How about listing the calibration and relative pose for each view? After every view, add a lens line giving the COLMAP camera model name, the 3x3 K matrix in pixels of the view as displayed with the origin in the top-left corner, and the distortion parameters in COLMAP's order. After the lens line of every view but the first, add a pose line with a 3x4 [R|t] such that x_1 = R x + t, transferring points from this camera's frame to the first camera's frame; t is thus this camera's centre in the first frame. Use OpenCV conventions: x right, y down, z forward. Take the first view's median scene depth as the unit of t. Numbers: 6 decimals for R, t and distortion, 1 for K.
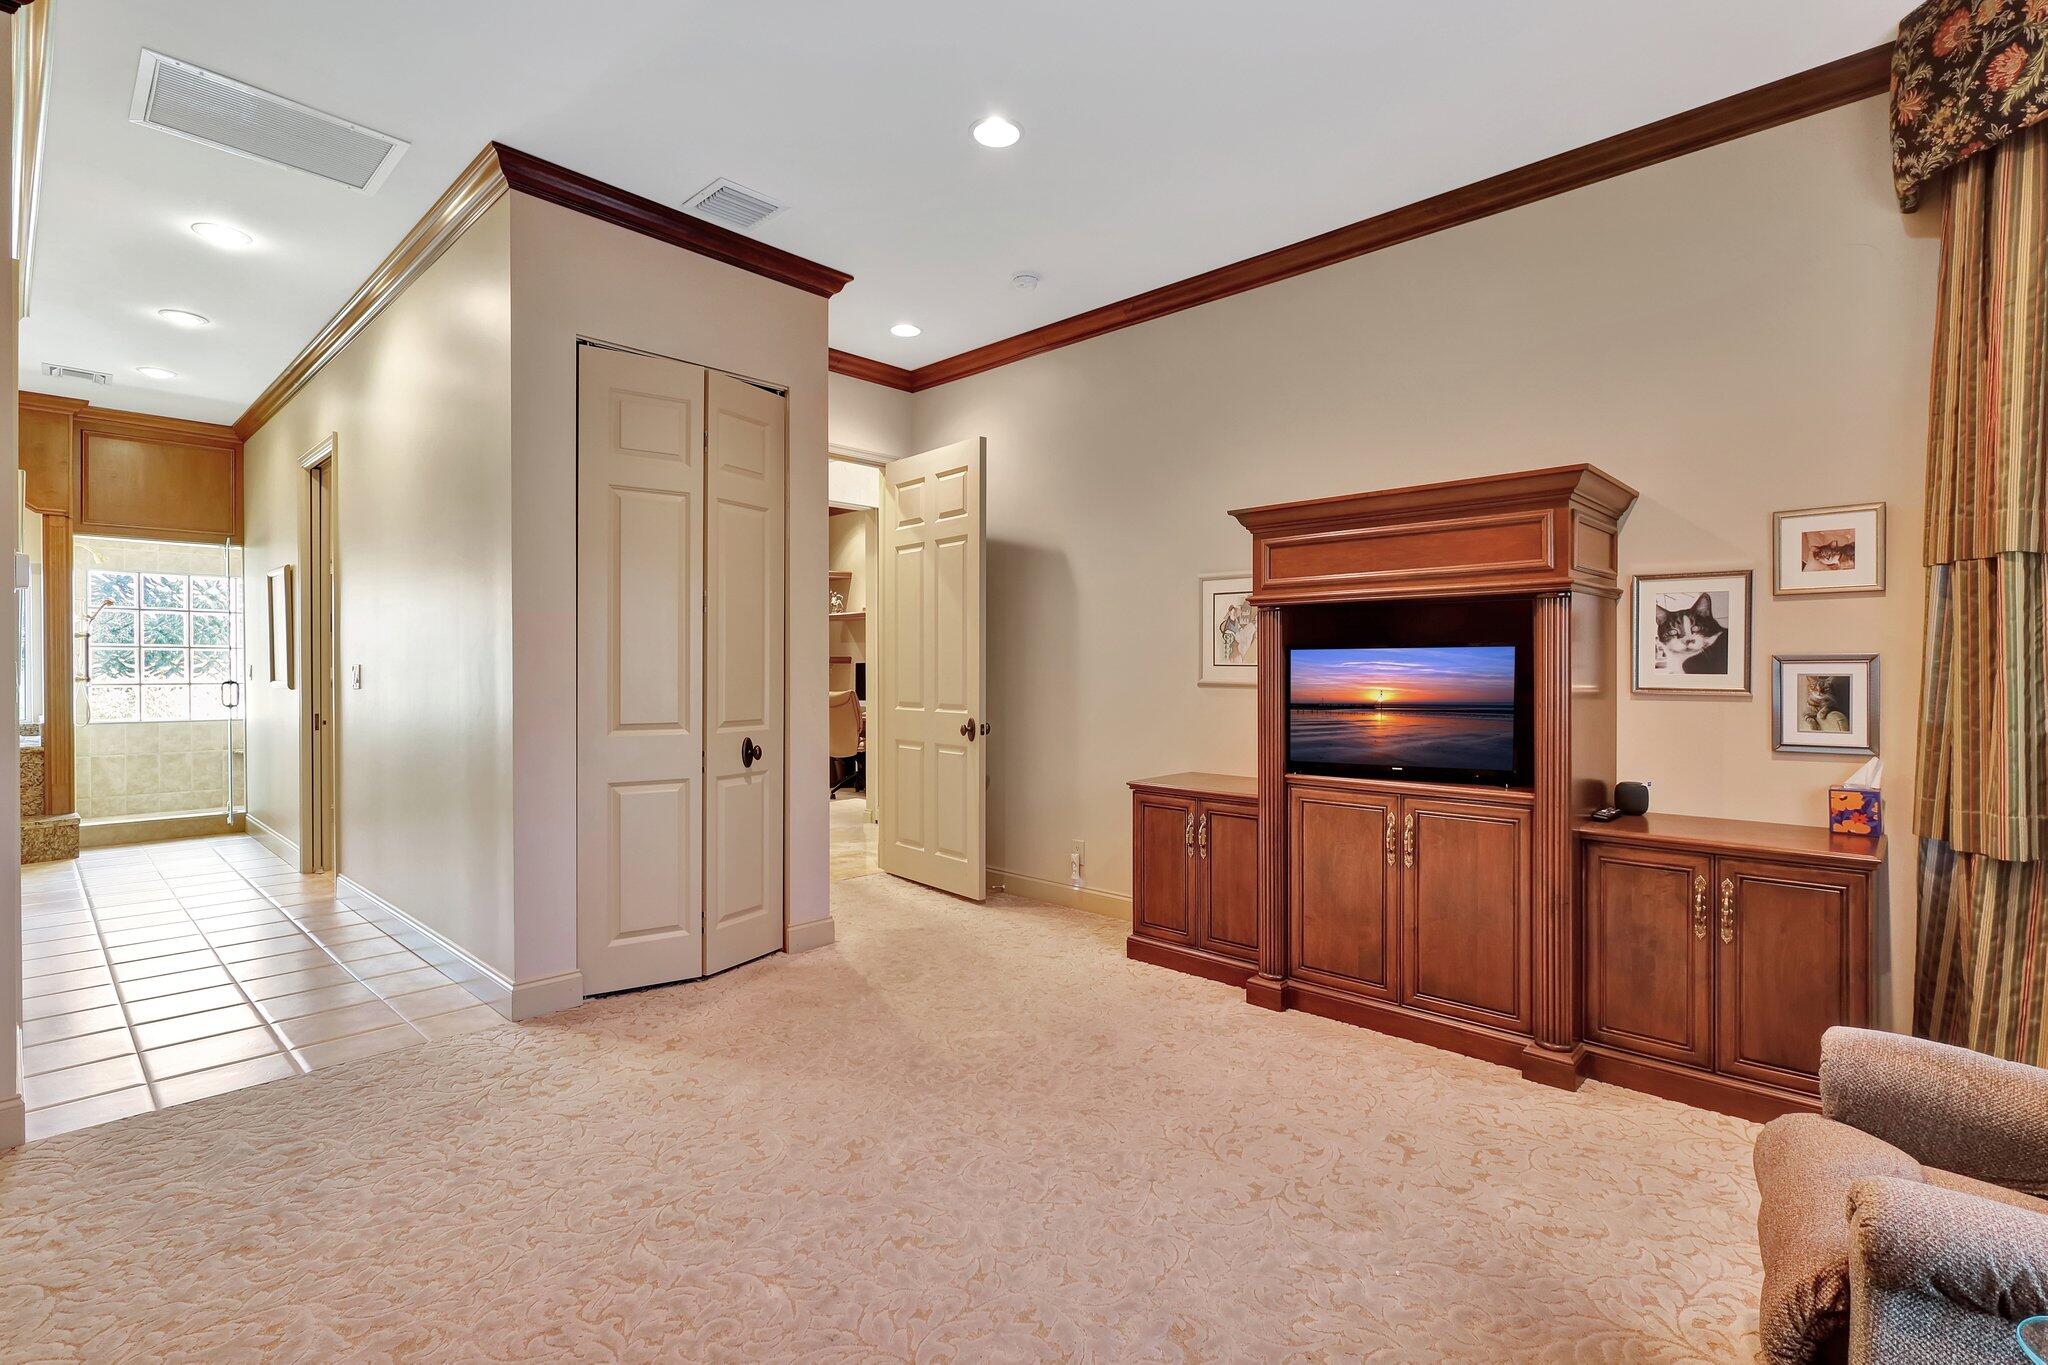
lens RADIAL K [[942.8, 0, 1030.0], [0, 942.8, 675.6], [0, 0, 1]] dist [0.000106, -0.000275]
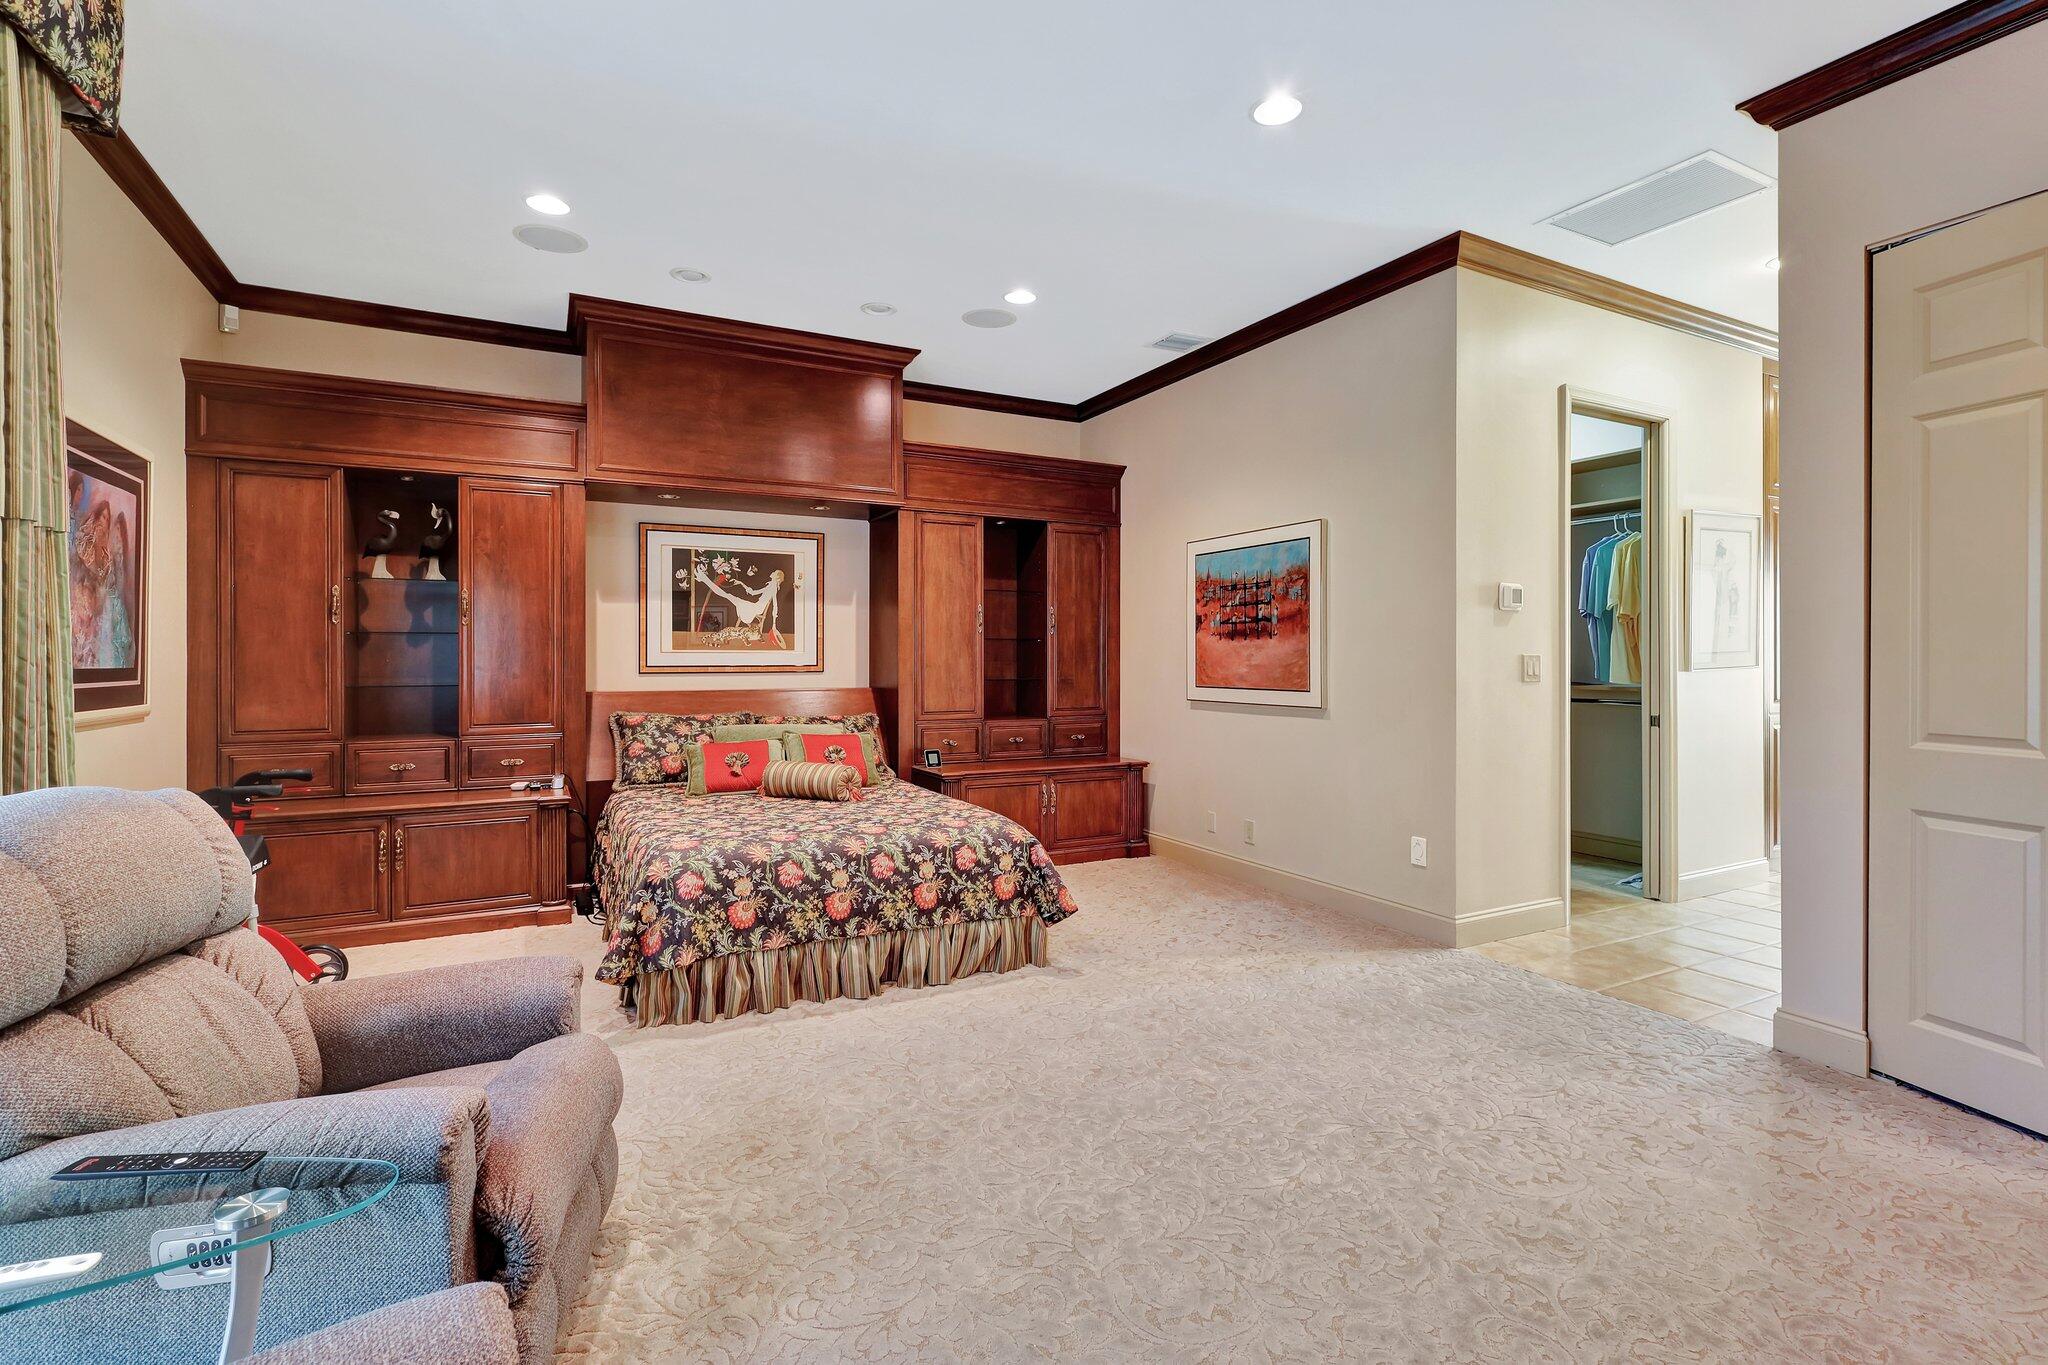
lens RADIAL K [[942.8, 0, 1030.0], [0, 942.8, 675.6], [0, 0, 1]] dist [0.000106, -0.000275]
pose [[-0.330151, 0.013887, -0.943826, 0.614468], [-0.004484, 0.999857, 0.016280, -0.005364], [0.943917, 0.009607, -0.330042, 0.699432]]
